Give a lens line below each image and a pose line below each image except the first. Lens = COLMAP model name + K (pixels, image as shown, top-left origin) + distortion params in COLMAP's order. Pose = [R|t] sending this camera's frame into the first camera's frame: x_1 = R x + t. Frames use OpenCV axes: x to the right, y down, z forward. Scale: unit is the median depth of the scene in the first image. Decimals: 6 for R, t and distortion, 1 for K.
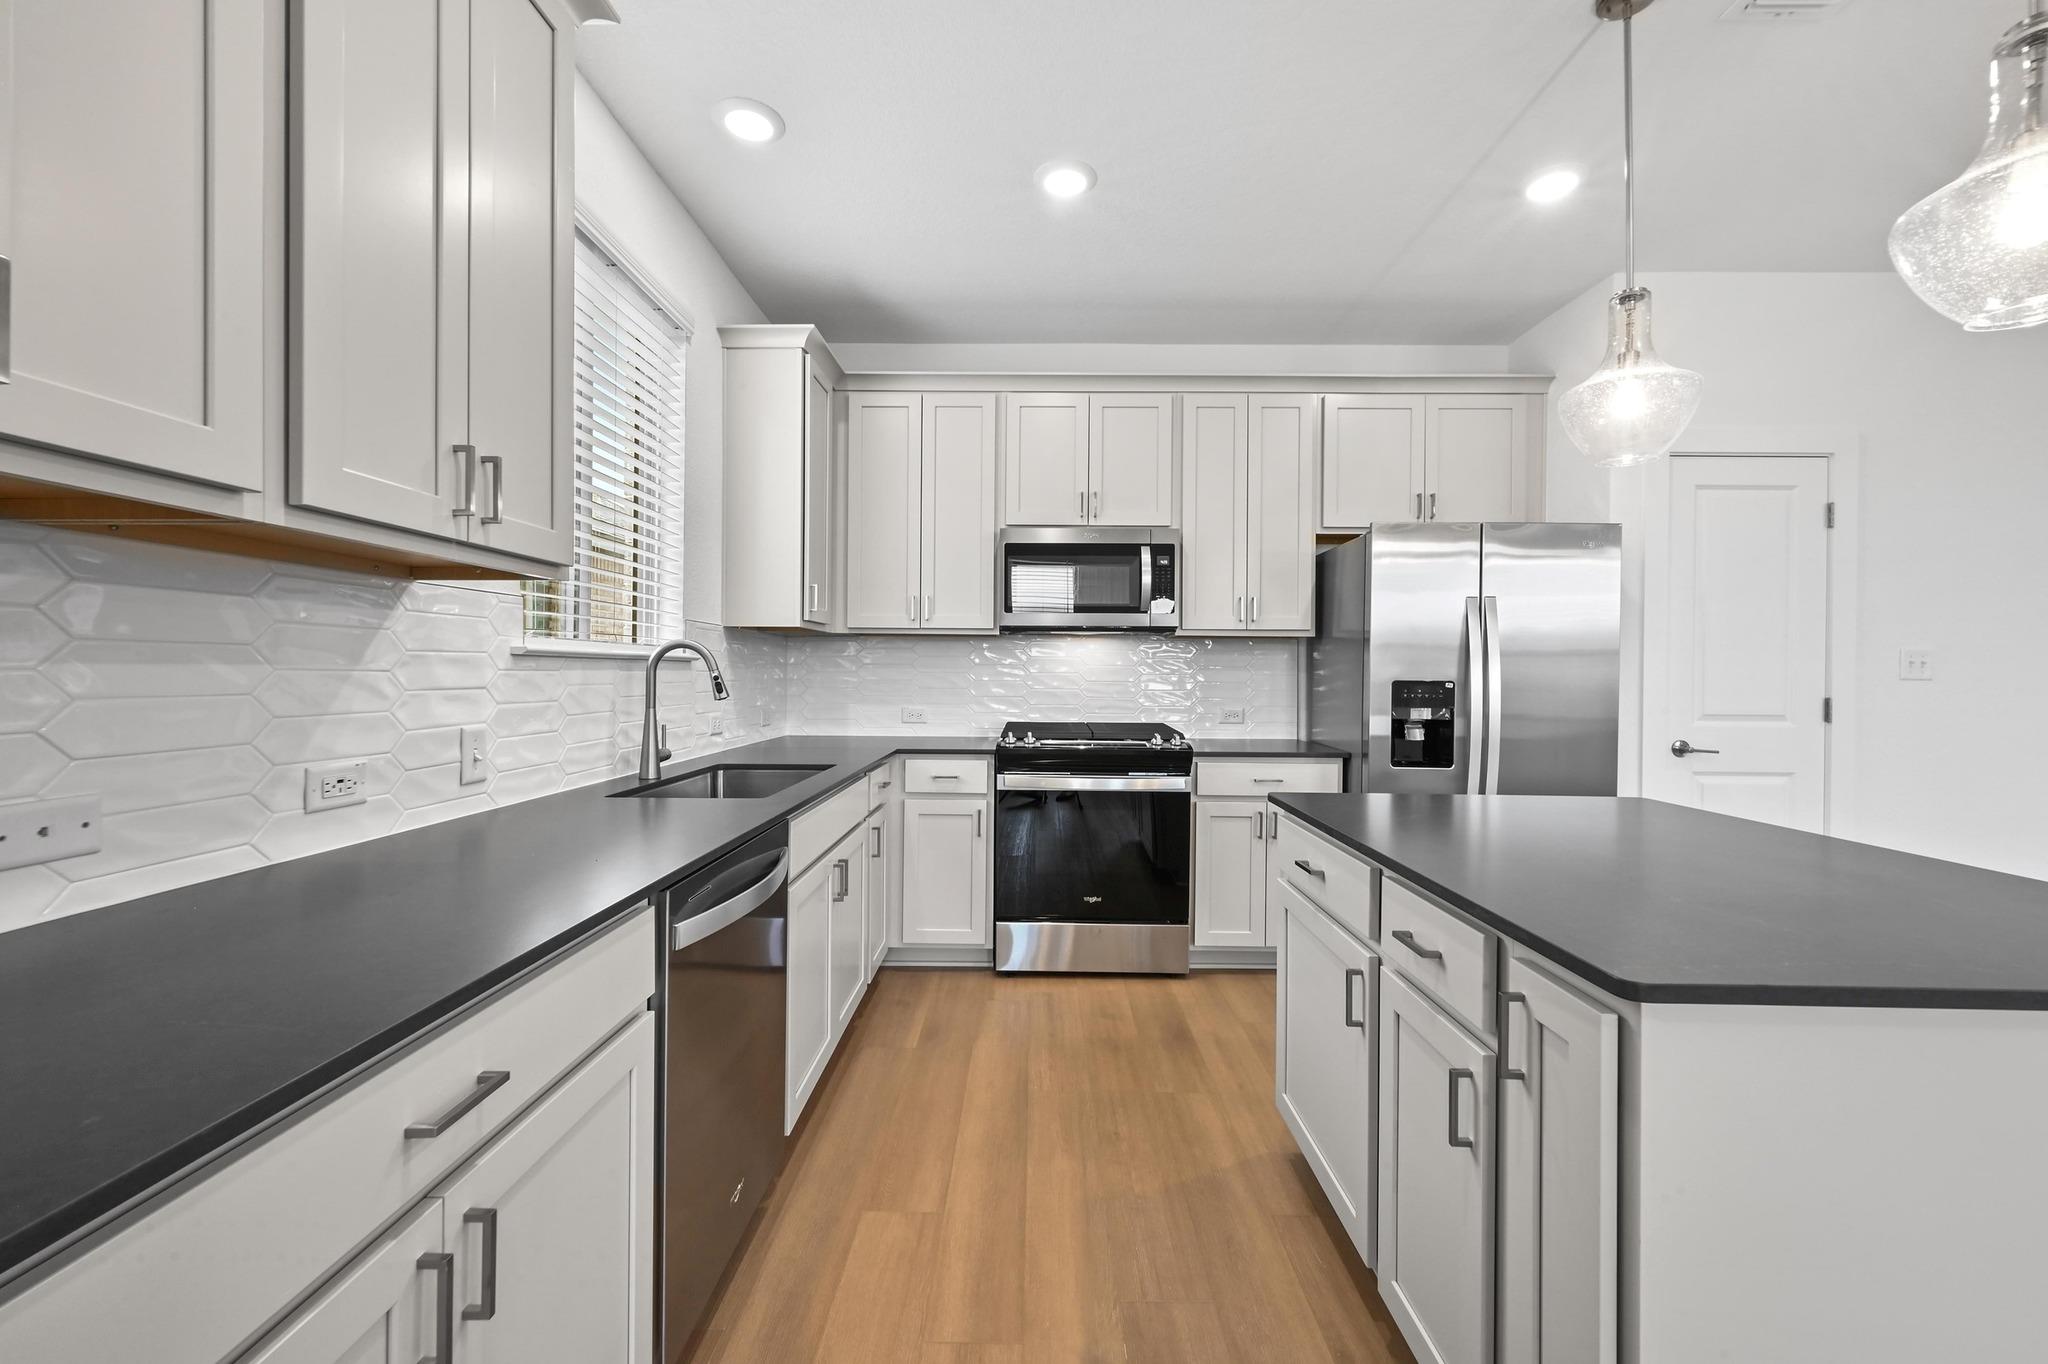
lens RADIAL K [[814.1, 0, 1032.2], [0, 814.1, 678.9], [0, 0, 1]] dist [-0.001393, 0.000076]
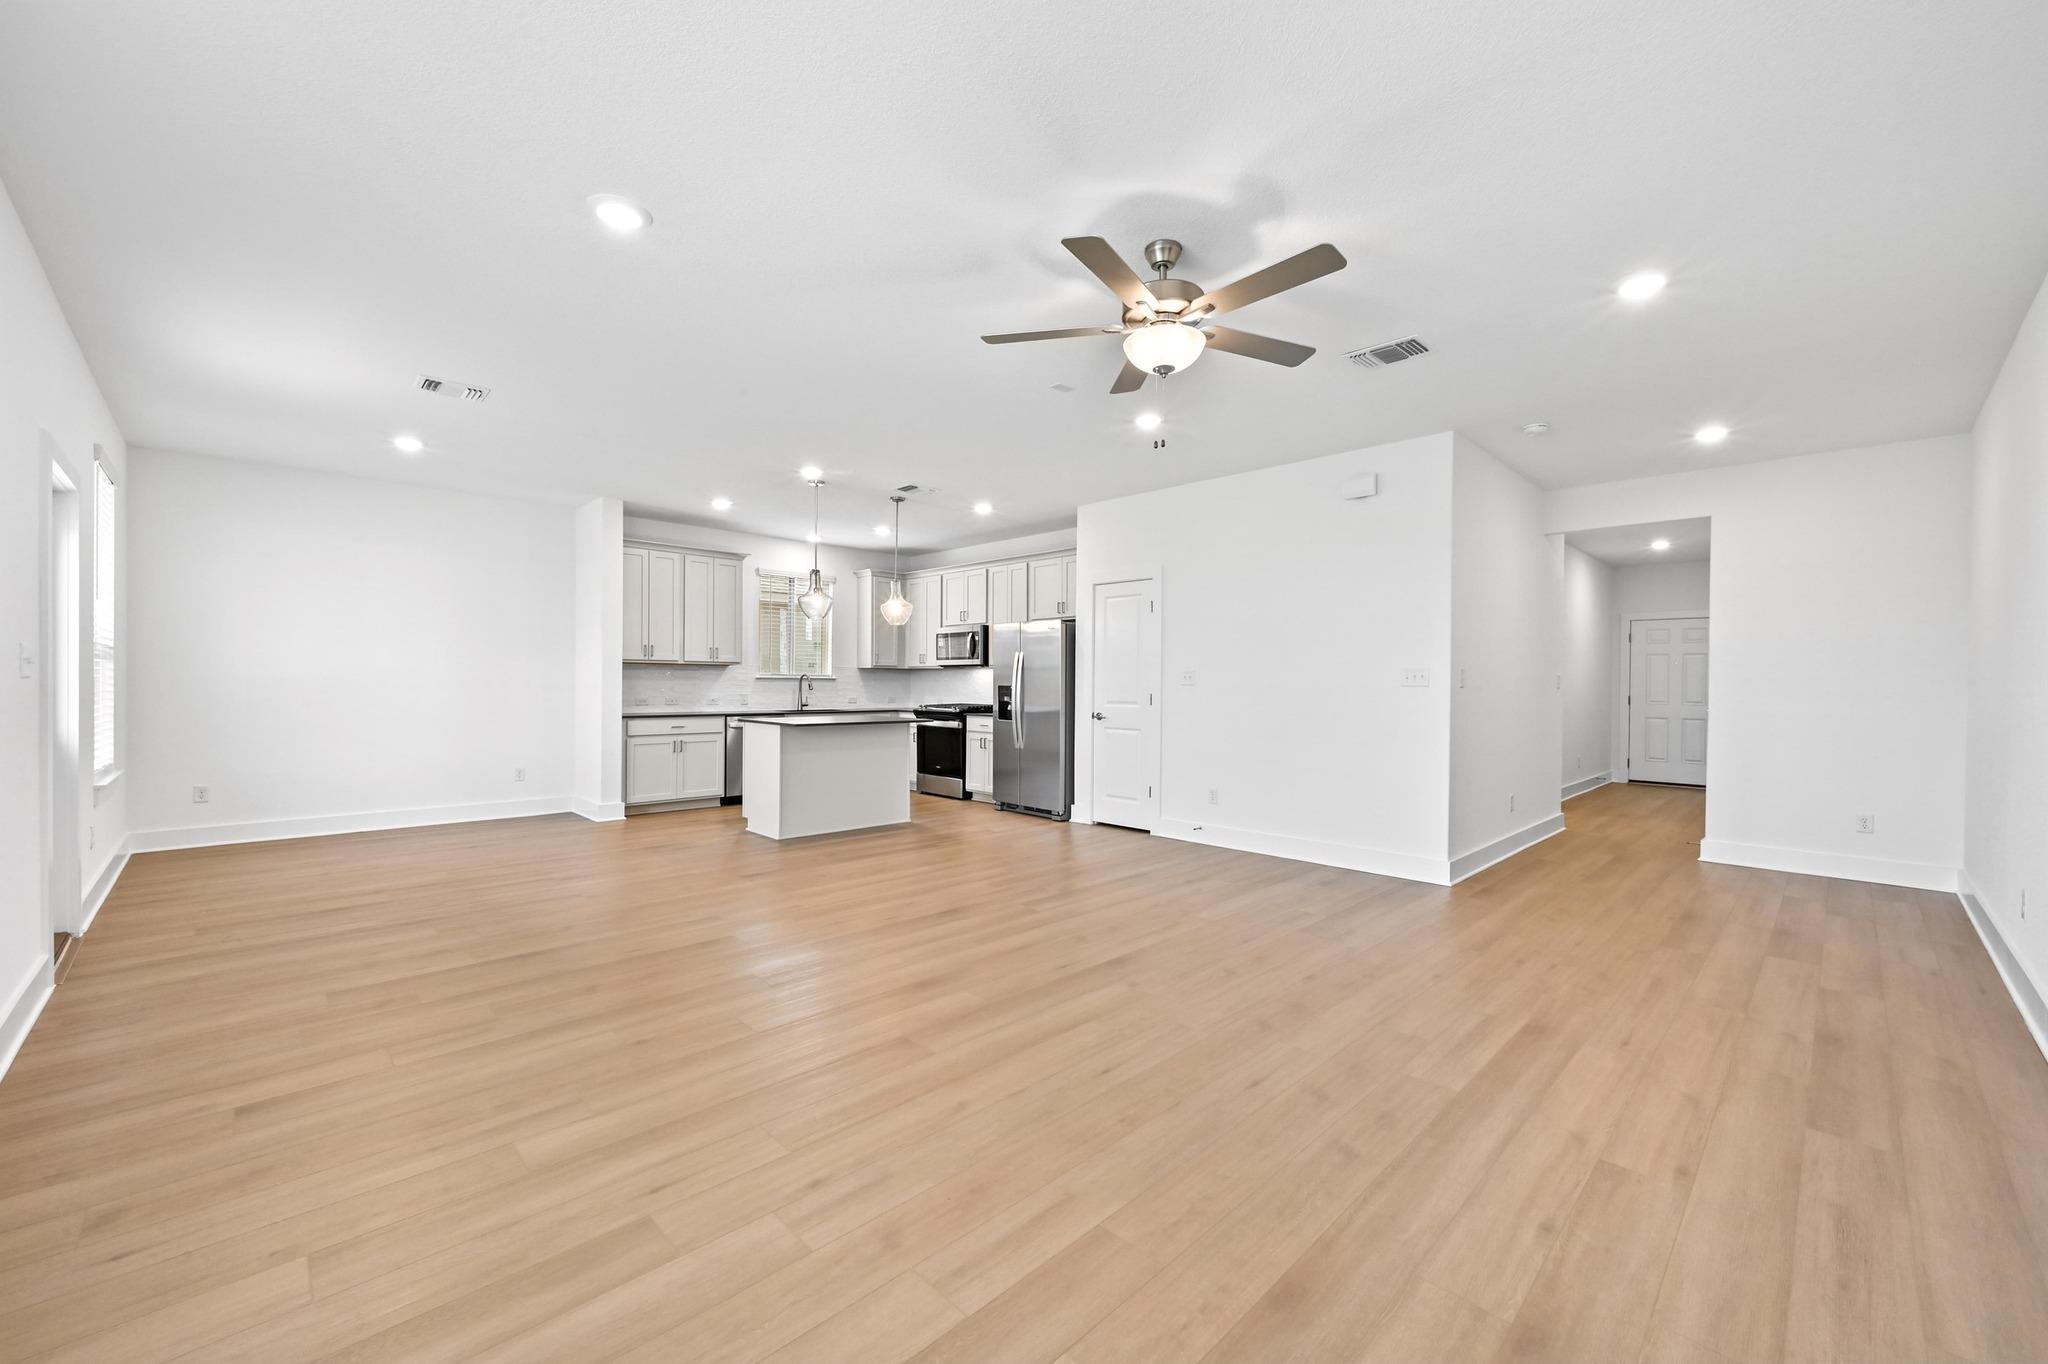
lens RADIAL K [[806.2, 0, 1024.0], [0, 806.2, 682.0], [0, 0, 1]] dist [-0.000917, -0.000030]
pose [[0.703901, -0.004228, -0.710286, 2.229009], [-0.008403, 0.999863, -0.014279, 0.025880], [0.710248, 0.016020, 0.703769, -0.695985]]
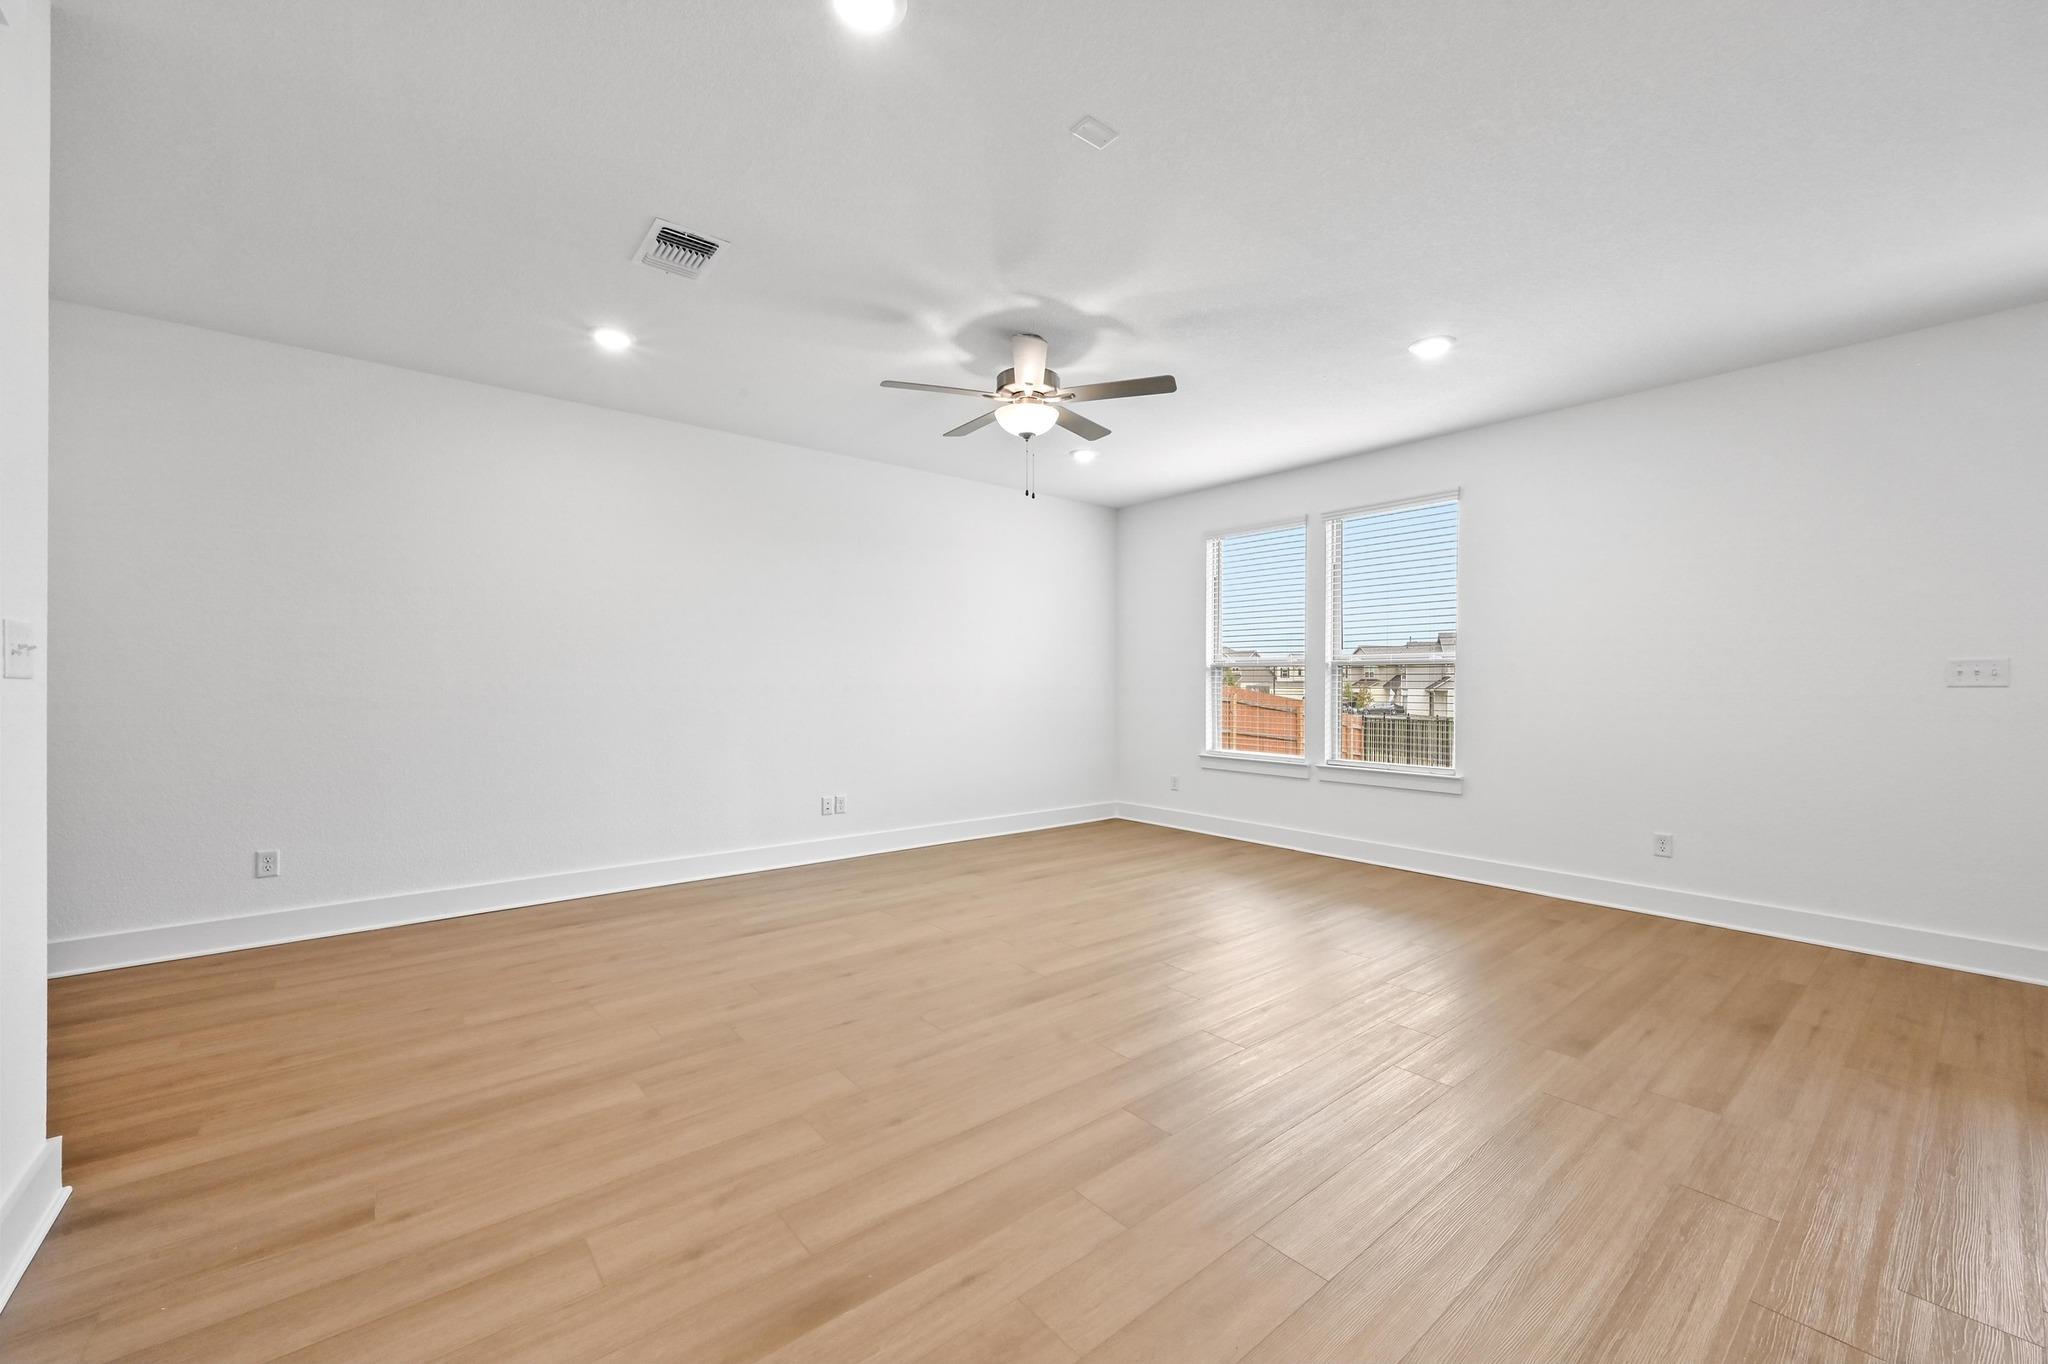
lens RADIAL K [[806.2, 0, 1024.0], [0, 806.2, 682.0], [0, 0, 1]] dist [-0.000917, -0.000030]
pose [[-0.641316, -0.009762, 0.767215, 0.773197], [0.000073, 0.999918, 0.012783, -0.000673], [-0.767277, 0.008254, -0.641262, 0.832258]]
